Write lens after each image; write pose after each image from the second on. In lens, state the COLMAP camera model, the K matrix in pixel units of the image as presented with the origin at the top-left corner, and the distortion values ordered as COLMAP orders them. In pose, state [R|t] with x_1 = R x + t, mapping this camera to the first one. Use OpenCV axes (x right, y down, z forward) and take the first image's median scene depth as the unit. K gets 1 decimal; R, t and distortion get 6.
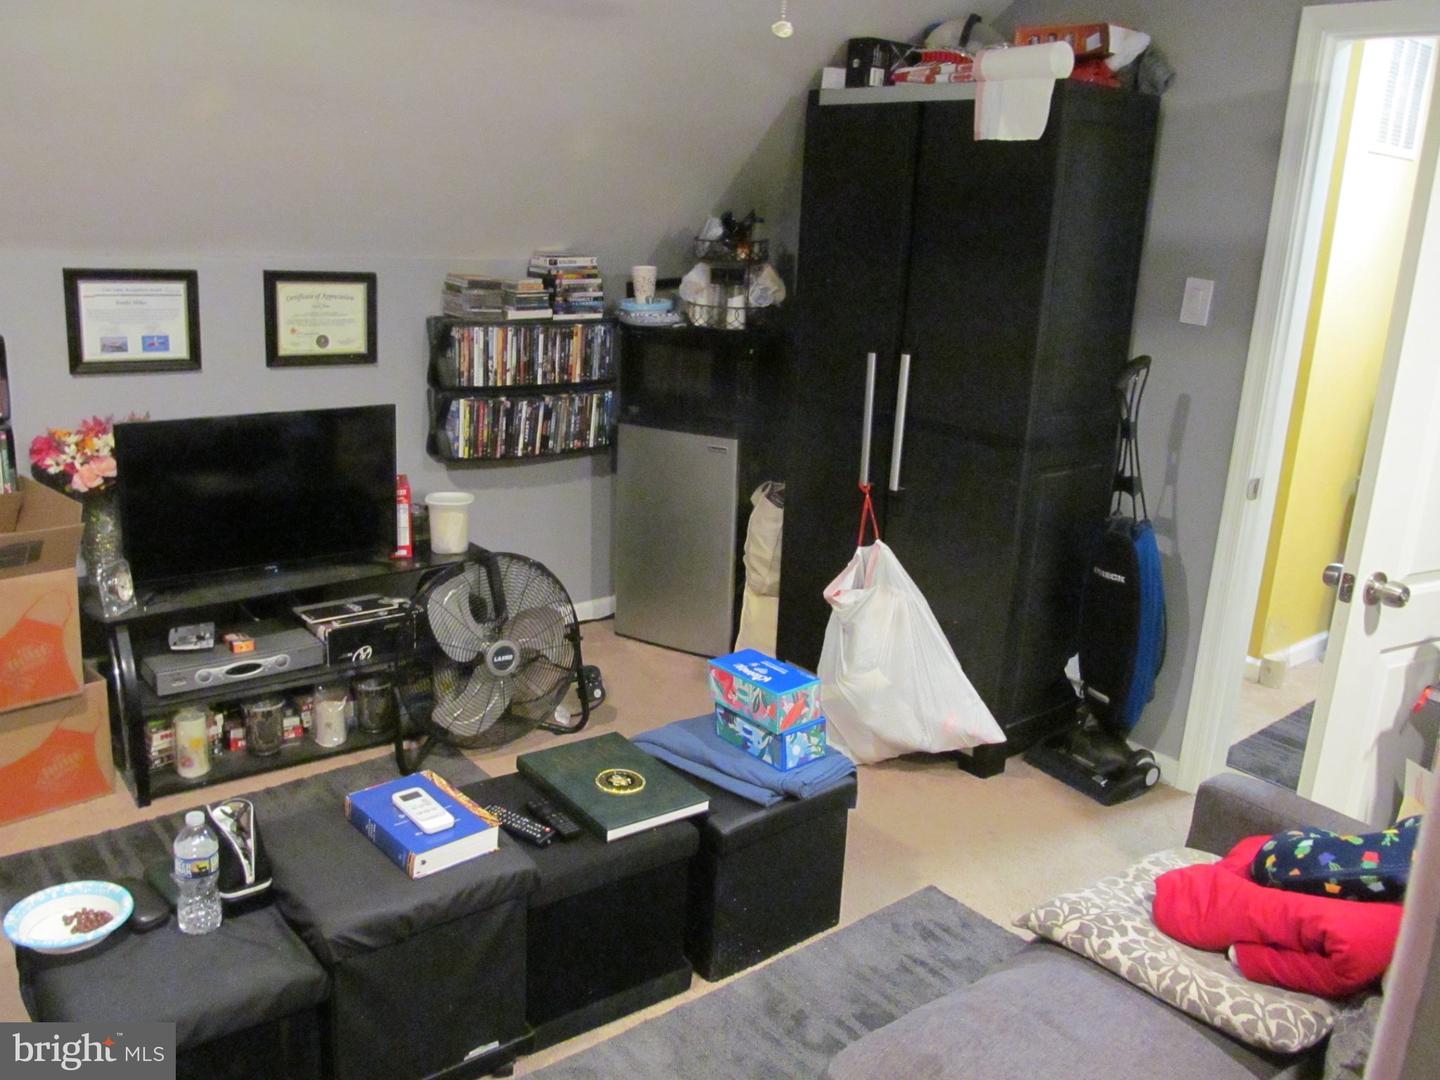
lens RADIAL K [[1187.2, 0, 715.7], [0, 1187.2, 537.5], [0, 0, 1]] dist [-0.069689, 0.033277]
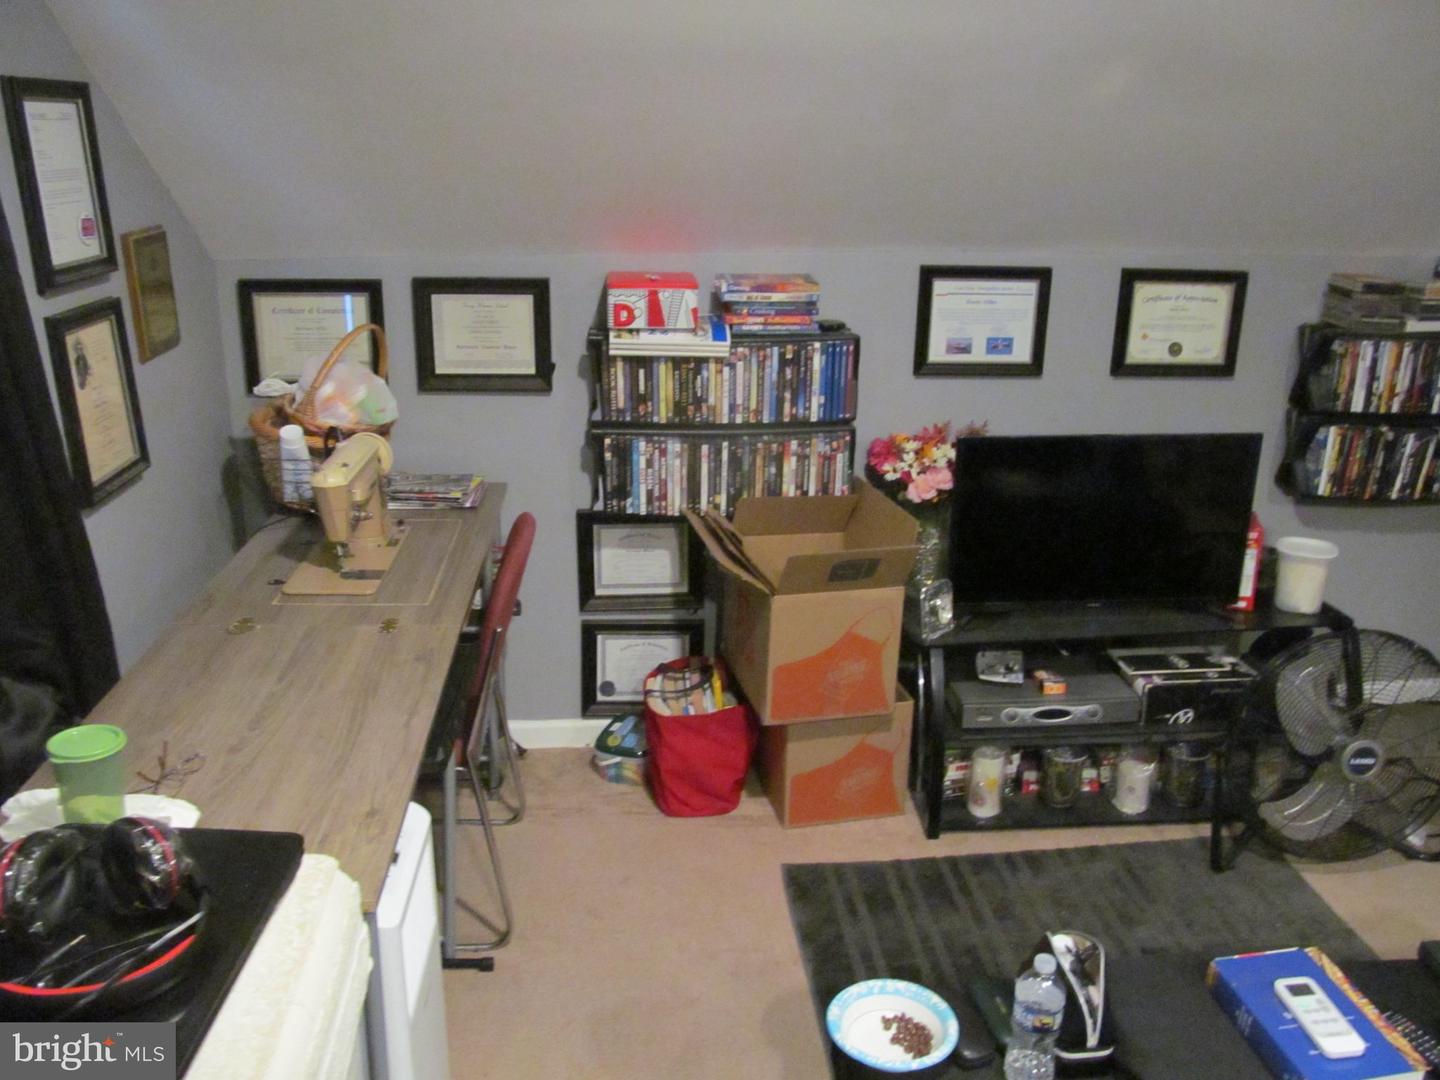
lens RADIAL K [[1187.2, 0, 729.6], [0, 1187.2, 538.5], [0, 0, 1]] dist [-0.069689, 0.033277]
pose [[0.826263, 0.133575, -0.547218, -0.124602], [-0.113969, 0.991028, 0.069822, -0.056440], [0.551635, 0.004674, 0.834073, 0.099035]]
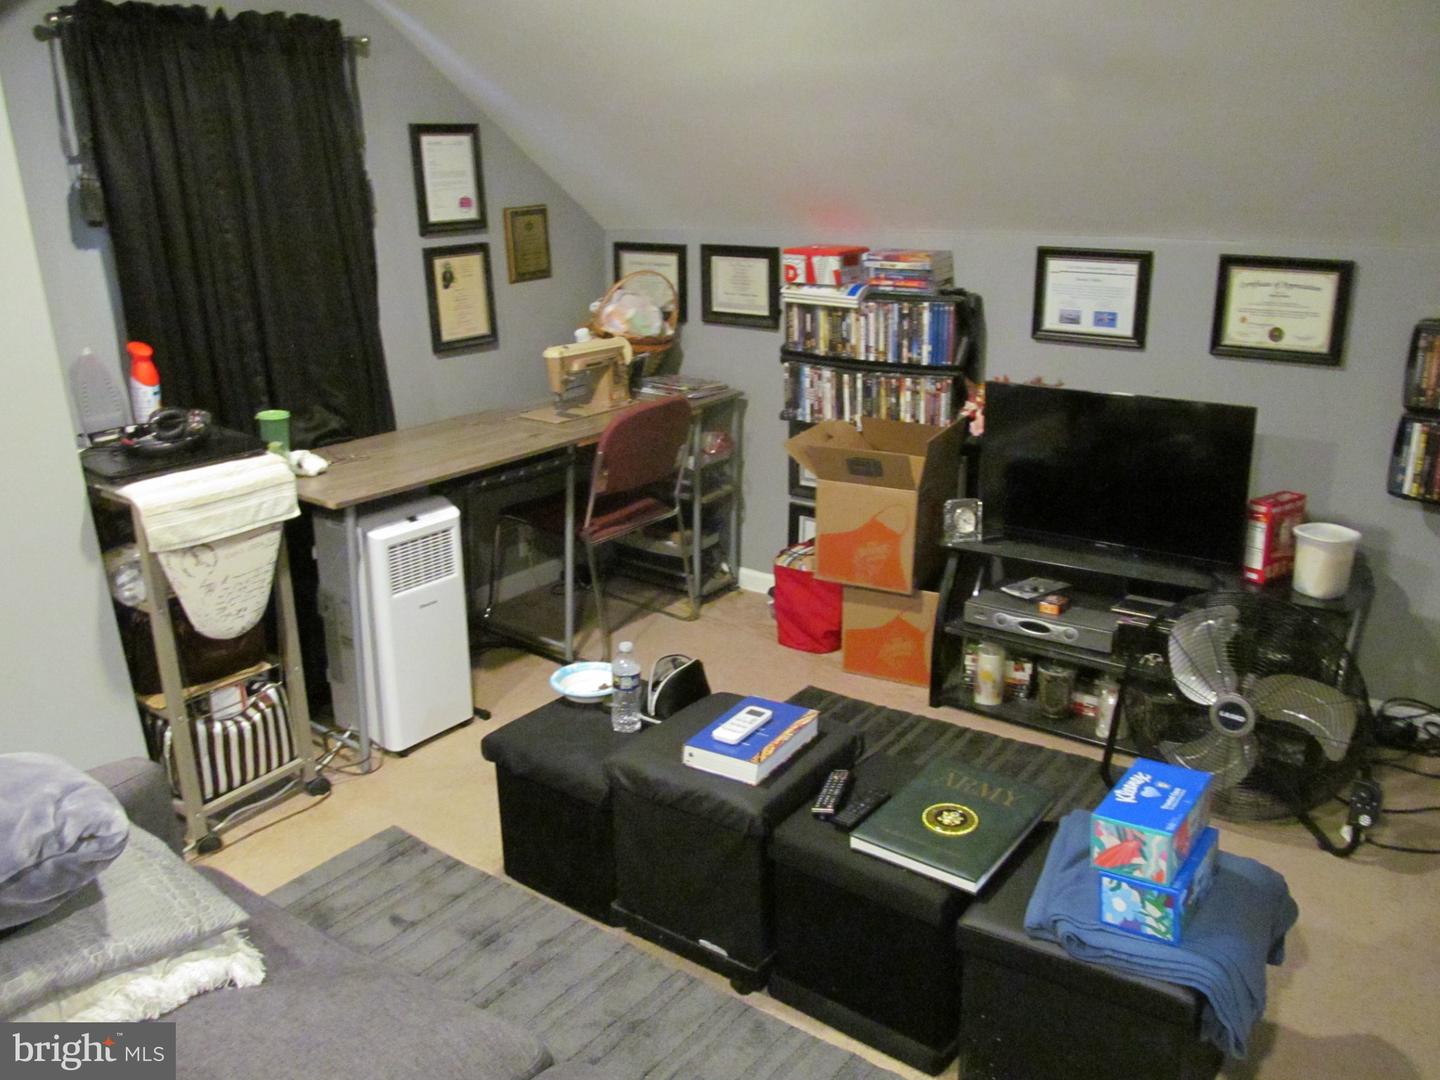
lens RADIAL K [[1187.2, 0, 721.1], [0, 1187.2, 529.4], [0, 0, 1]] dist [-0.069689, 0.033277]
pose [[0.253950, 0.228452, -0.939851, 0.495856], [-0.227850, 0.958489, 0.171417, -0.088544], [0.939997, 0.170614, 0.295460, 0.395523]]
